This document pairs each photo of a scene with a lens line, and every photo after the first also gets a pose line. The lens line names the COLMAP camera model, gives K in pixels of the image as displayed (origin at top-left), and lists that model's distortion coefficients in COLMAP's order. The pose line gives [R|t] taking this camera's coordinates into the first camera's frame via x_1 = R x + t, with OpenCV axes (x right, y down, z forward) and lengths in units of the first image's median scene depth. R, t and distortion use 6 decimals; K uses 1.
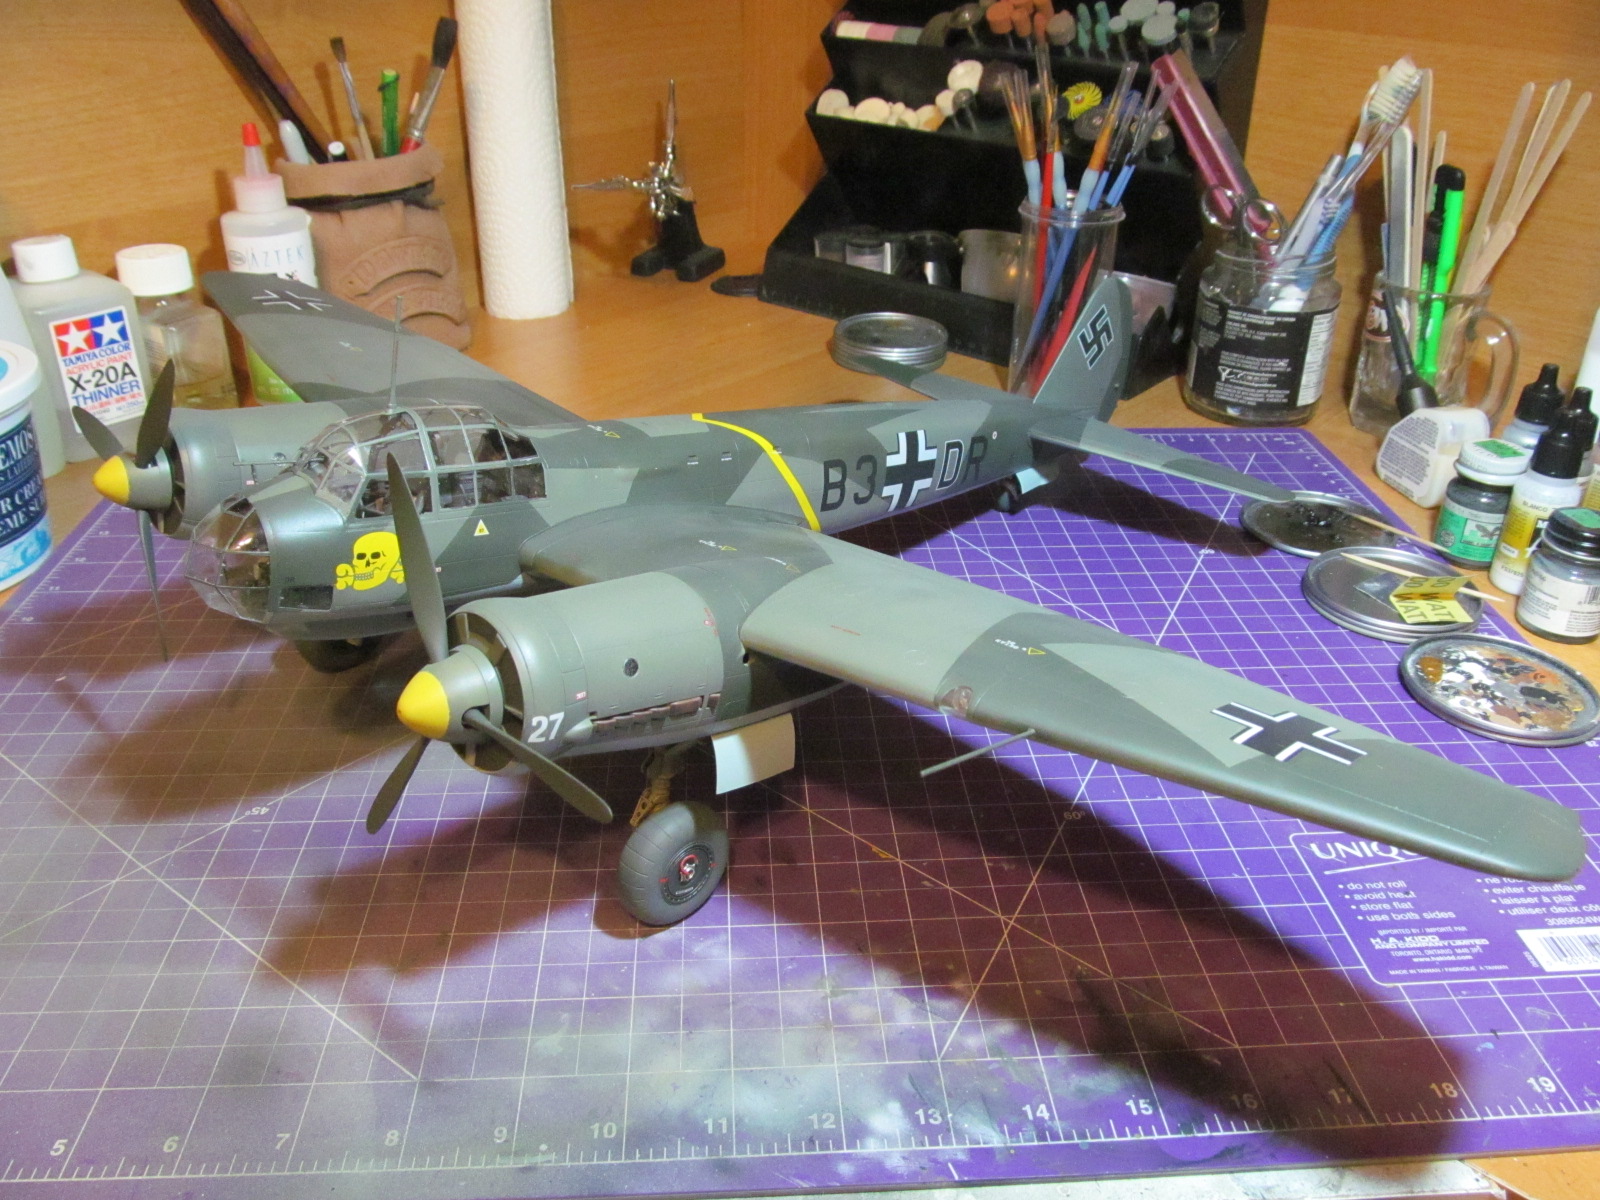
lens RADIAL K [[1321.7, 0, 800.0], [0, 1321.7, 600.0], [0, 0, 1]] dist [-0.062452, 0.019893]
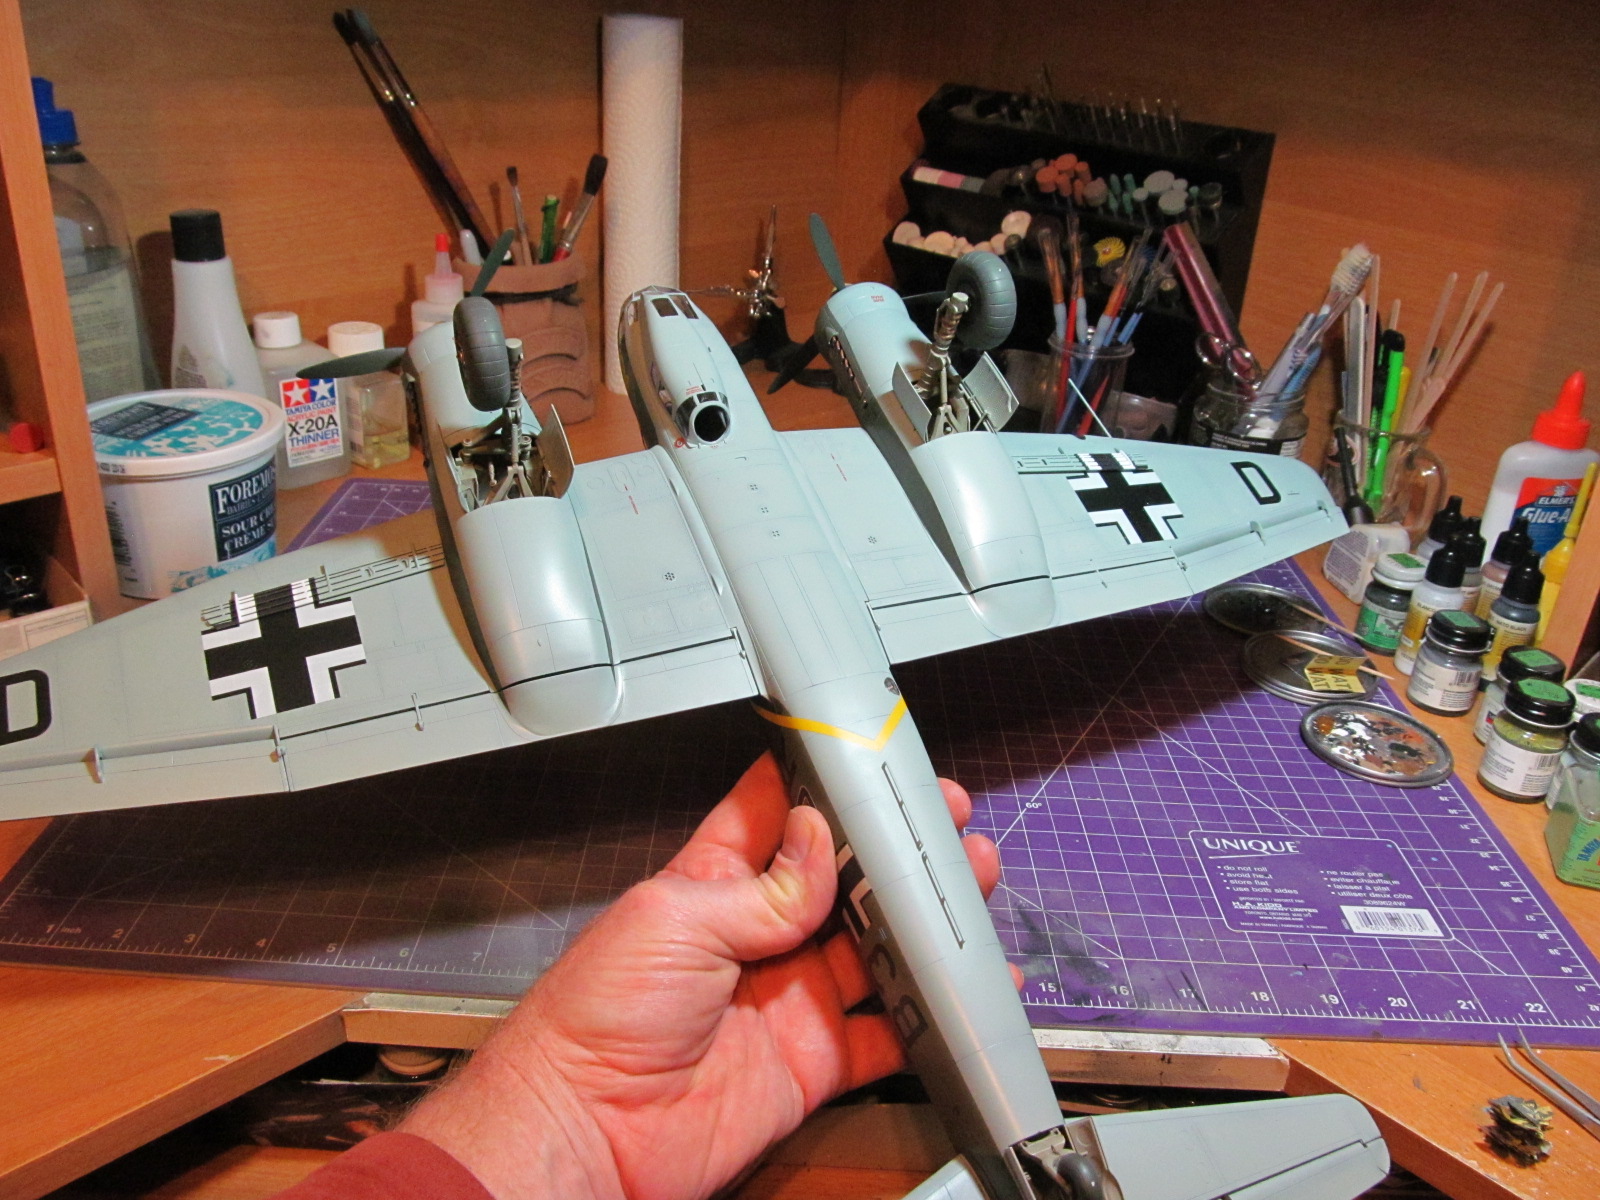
lens RADIAL K [[1313.3, 0, 800.0], [0, 1313.3, 600.0], [0, 0, 1]] dist [-0.049409, 0.004200]
pose [[0.996331, 0.073825, -0.043288, 0.006361], [-0.075700, 0.996185, -0.043409, 0.019381], [0.039918, 0.046526, 0.998119, -0.259094]]
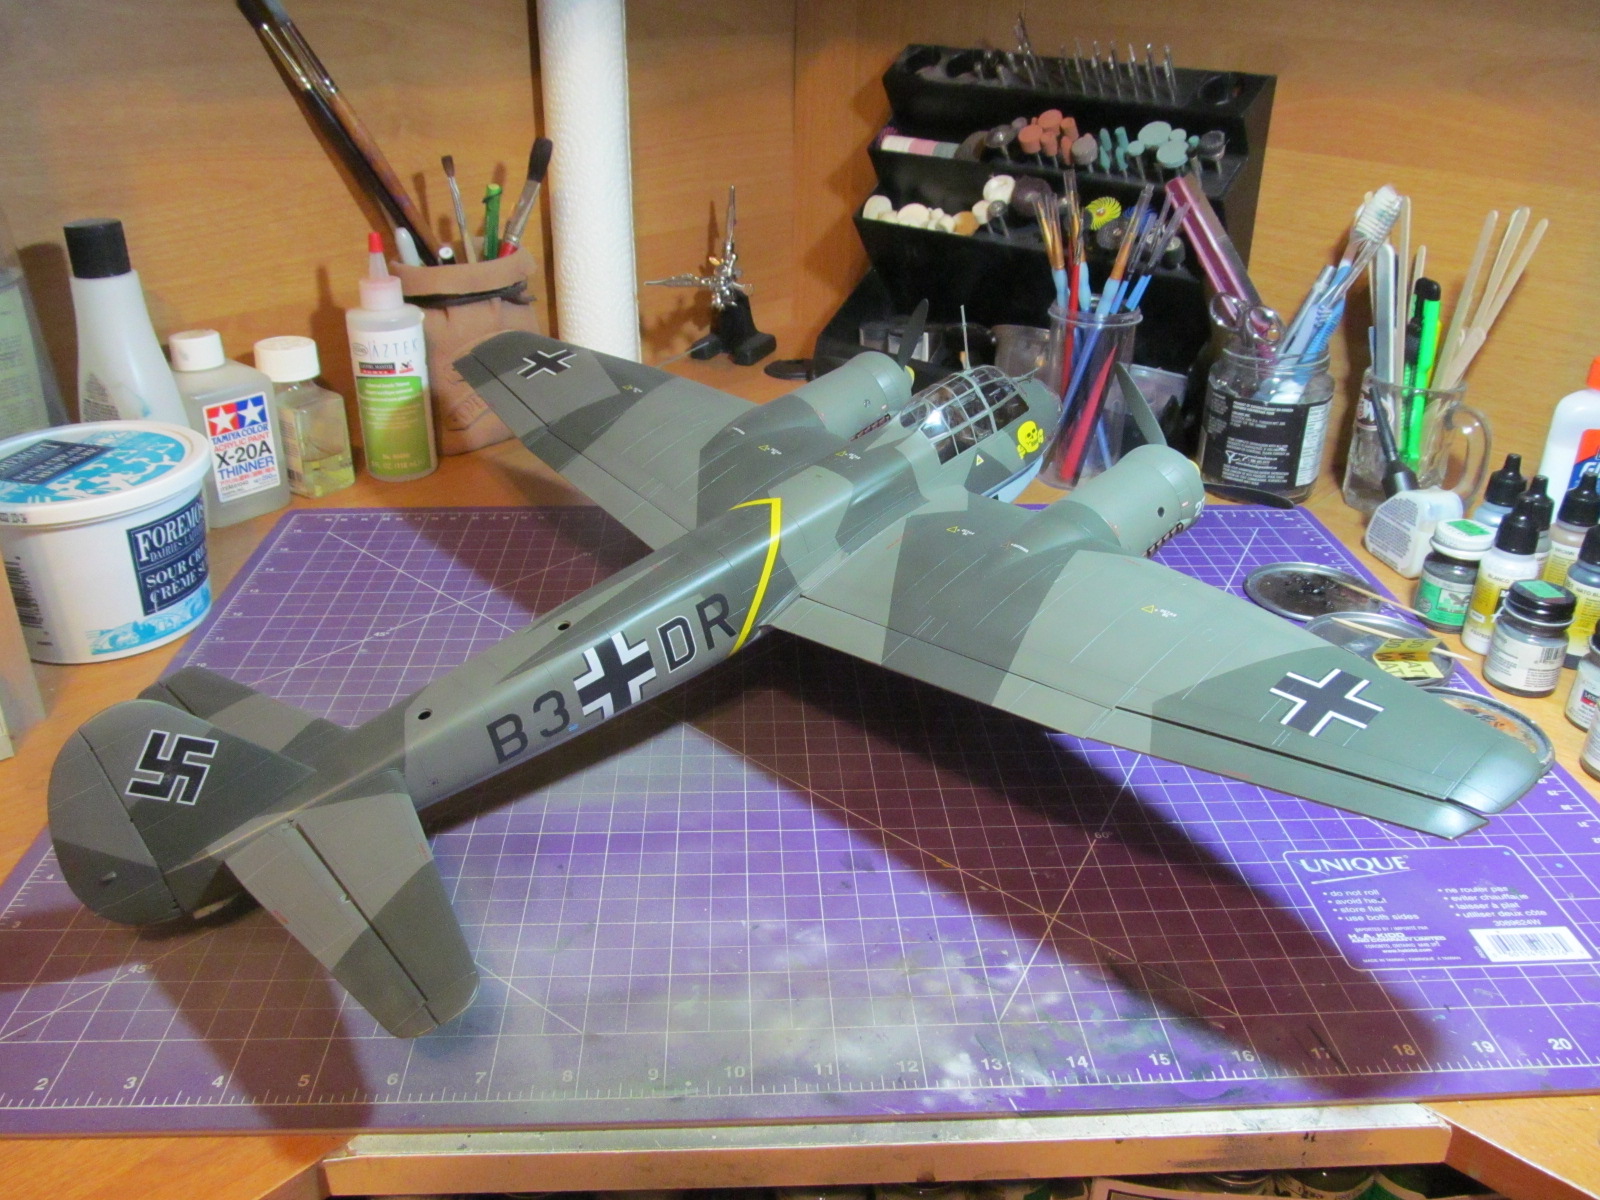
lens RADIAL K [[1321.7, 0, 800.0], [0, 1321.7, 600.0], [0, 0, 1]] dist [-0.062452, 0.019893]
pose [[0.999922, 0.008111, -0.009489, -0.039373], [-0.008521, 0.998995, -0.044002, 0.002994], [0.009122, 0.044080, 0.998986, -0.141372]]
